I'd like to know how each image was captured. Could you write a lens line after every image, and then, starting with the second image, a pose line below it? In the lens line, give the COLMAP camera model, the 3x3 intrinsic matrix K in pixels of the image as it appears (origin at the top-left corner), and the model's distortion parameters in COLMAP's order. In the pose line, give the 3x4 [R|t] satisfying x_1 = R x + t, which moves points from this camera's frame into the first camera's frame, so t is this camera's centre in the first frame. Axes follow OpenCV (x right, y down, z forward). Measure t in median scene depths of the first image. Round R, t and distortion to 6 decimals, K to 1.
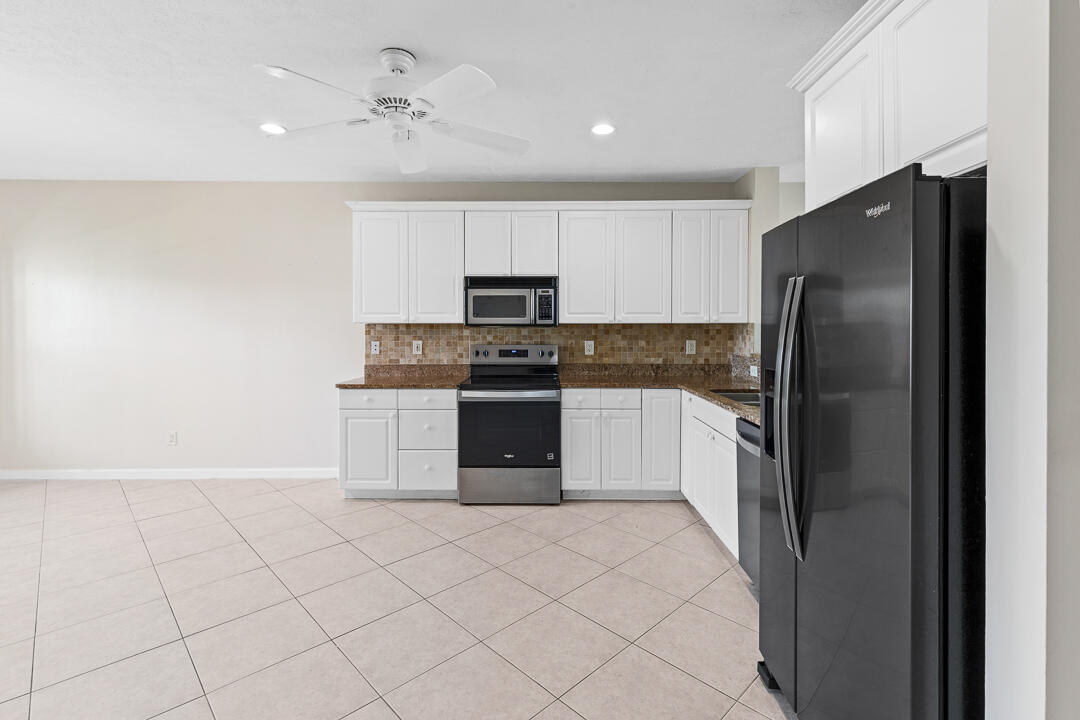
lens RADIAL K [[502.2, 0, 544.1], [0, 502.2, 330.3], [0, 0, 1]] dist [0.003409, -0.000840]
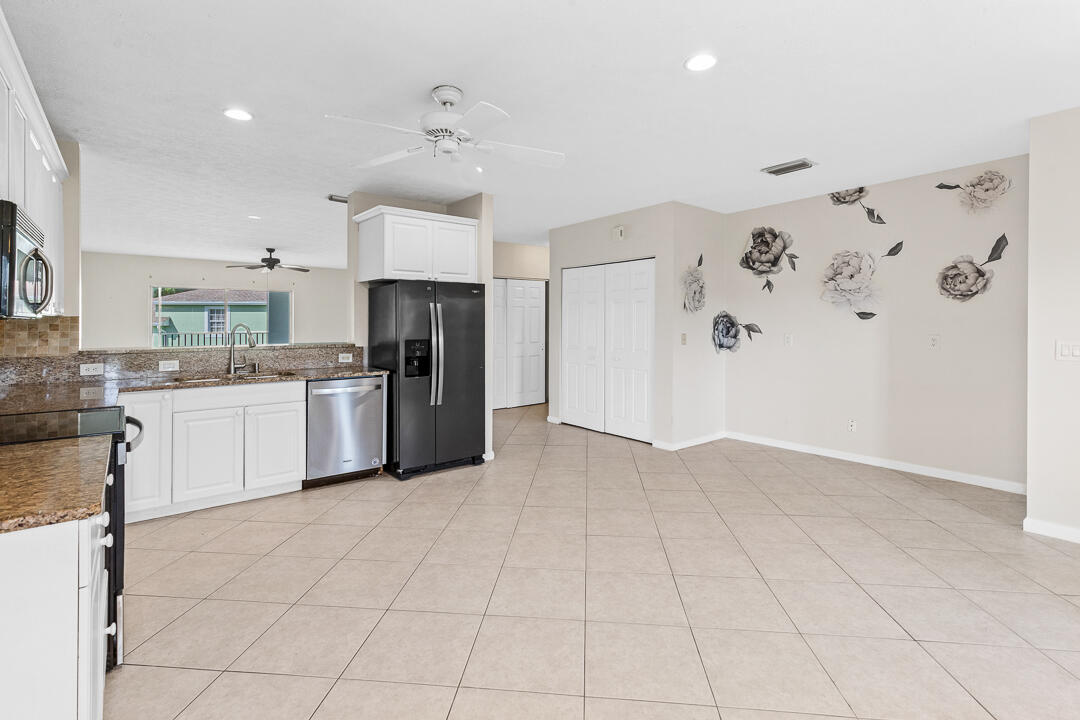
lens RADIAL K [[502.2, 0, 531.3], [0, 502.2, 322.3], [0, 0, 1]] dist [0.003409, -0.000840]
pose [[-0.636608, -0.000241, 0.771188, -0.791475], [0.004936, 0.999978, 0.004387, -0.005013], [-0.771172, 0.006599, -0.636593, 0.952374]]
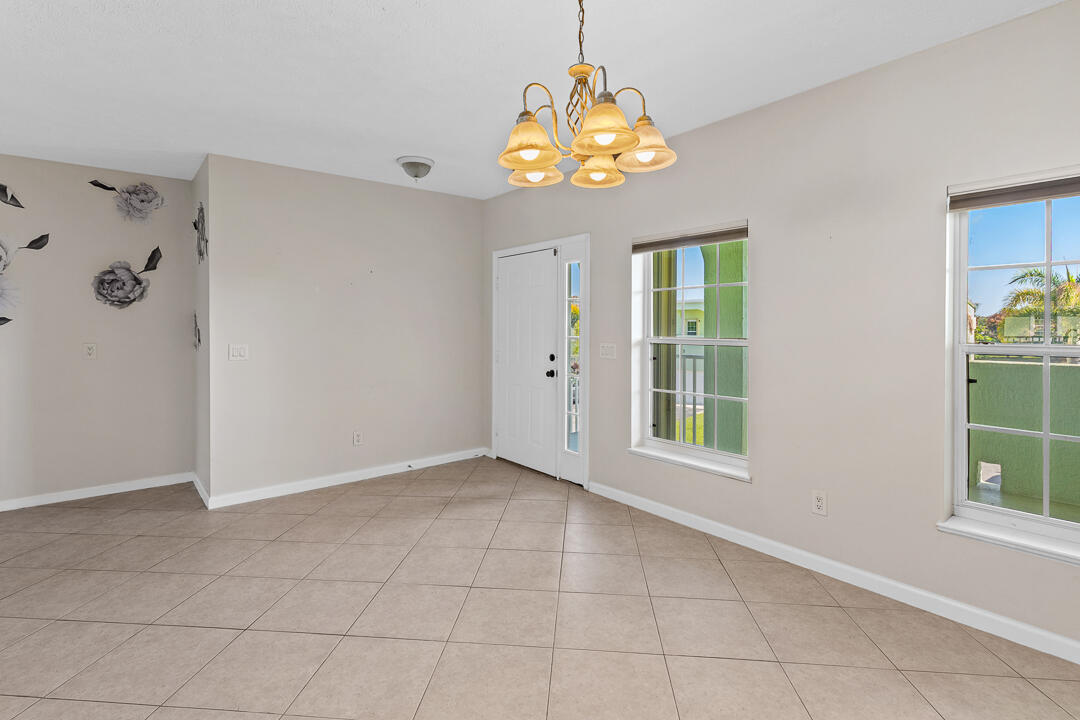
lens RADIAL K [[502.2, 0, 554.5], [0, 502.2, 334.3], [0, 0, 1]] dist [0.003409, -0.000840]
pose [[-0.756525, 0.008585, -0.653908, -0.536728], [-0.002682, 0.999865, 0.016230, -0.005126], [0.653959, 0.014032, -0.756400, 0.950361]]
